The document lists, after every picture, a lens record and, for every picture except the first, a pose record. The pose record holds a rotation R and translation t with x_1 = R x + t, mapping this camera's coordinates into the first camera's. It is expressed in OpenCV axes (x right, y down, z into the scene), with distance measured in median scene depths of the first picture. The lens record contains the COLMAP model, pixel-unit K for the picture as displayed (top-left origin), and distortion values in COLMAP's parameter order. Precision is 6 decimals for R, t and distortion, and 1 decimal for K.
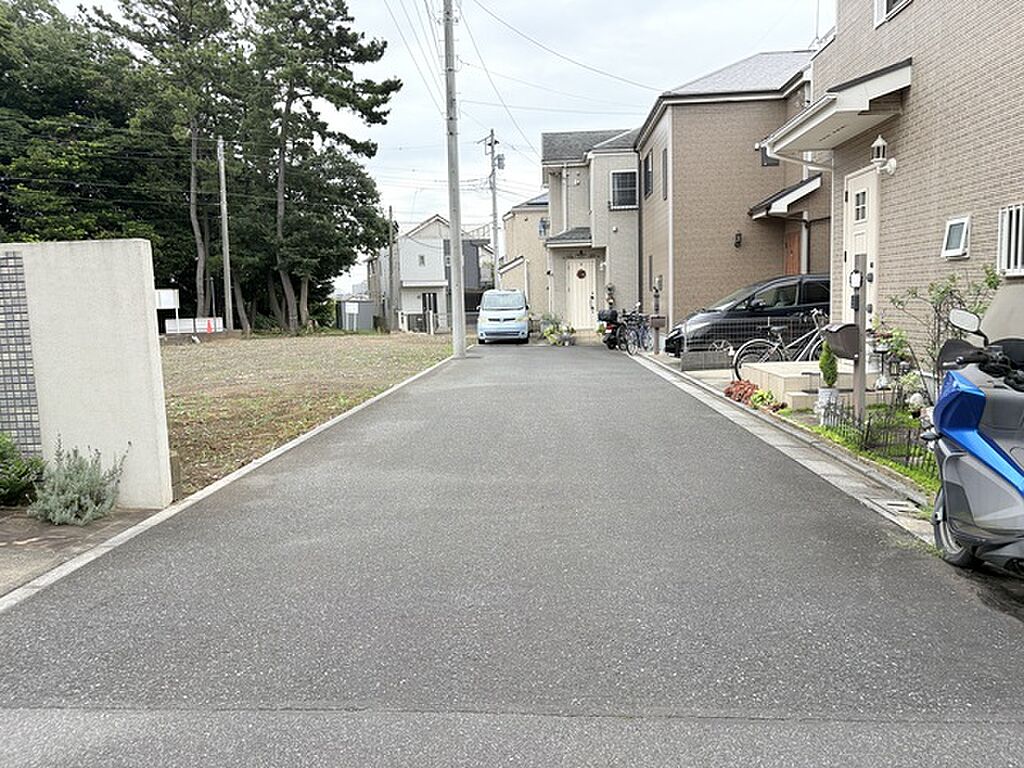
lens RADIAL K [[768.2, 0, 517.3], [0, 768.2, 392.8], [0, 0, 1]] dist [0.019210, -0.011289]
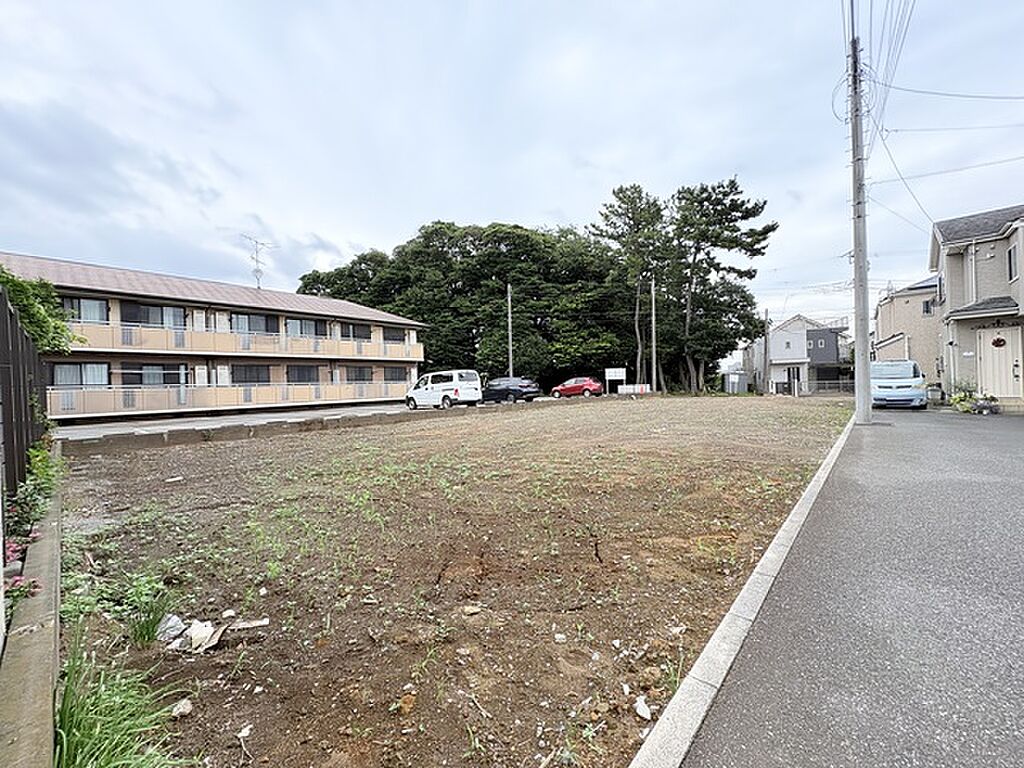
lens RADIAL K [[405.8, 0, 512.0], [0, 405.8, 384.4], [0, 0, 1]] dist [-0.002634, 0.001059]
pose [[0.765461, 0.004062, -0.643469, -0.041467], [-0.065962, 0.995208, -0.072185, -0.012946], [0.640092, 0.097700, 0.762061, 0.125630]]
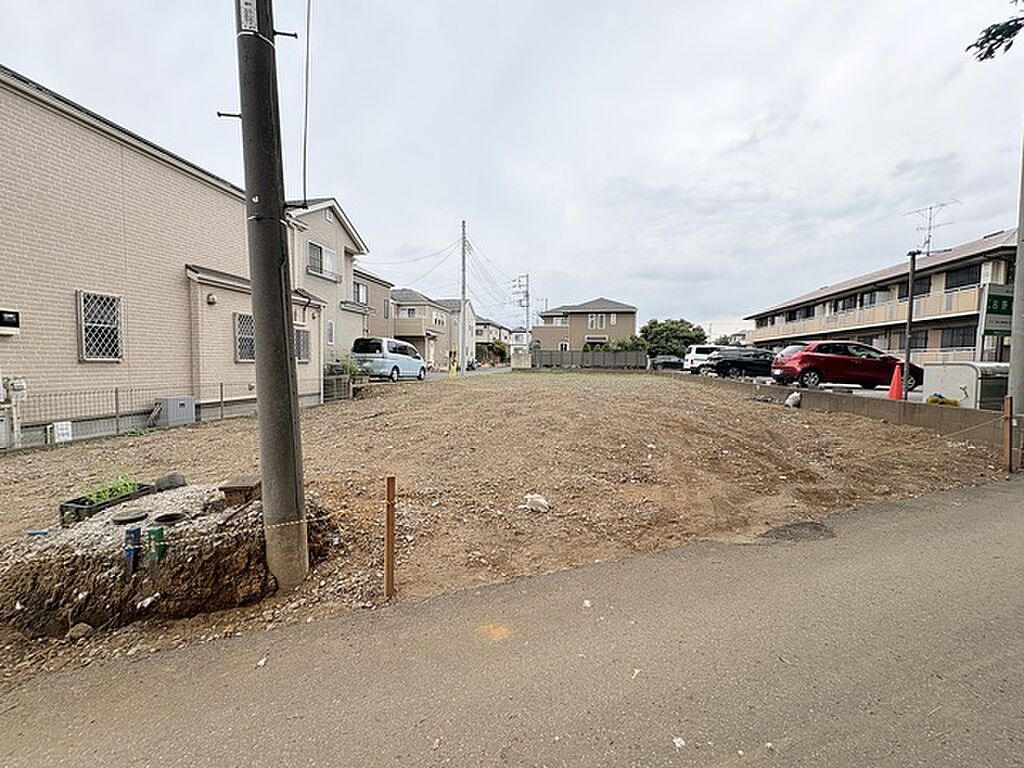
lens RADIAL K [[405.8, 0, 512.1], [0, 405.8, 383.3], [0, 0, 1]] dist [-0.002634, 0.001059]
pose [[-0.988360, 0.011037, 0.151730, -0.213291], [0.036024, 0.985978, 0.162940, -0.115852], [-0.147804, 0.166509, -0.974899, 1.118559]]
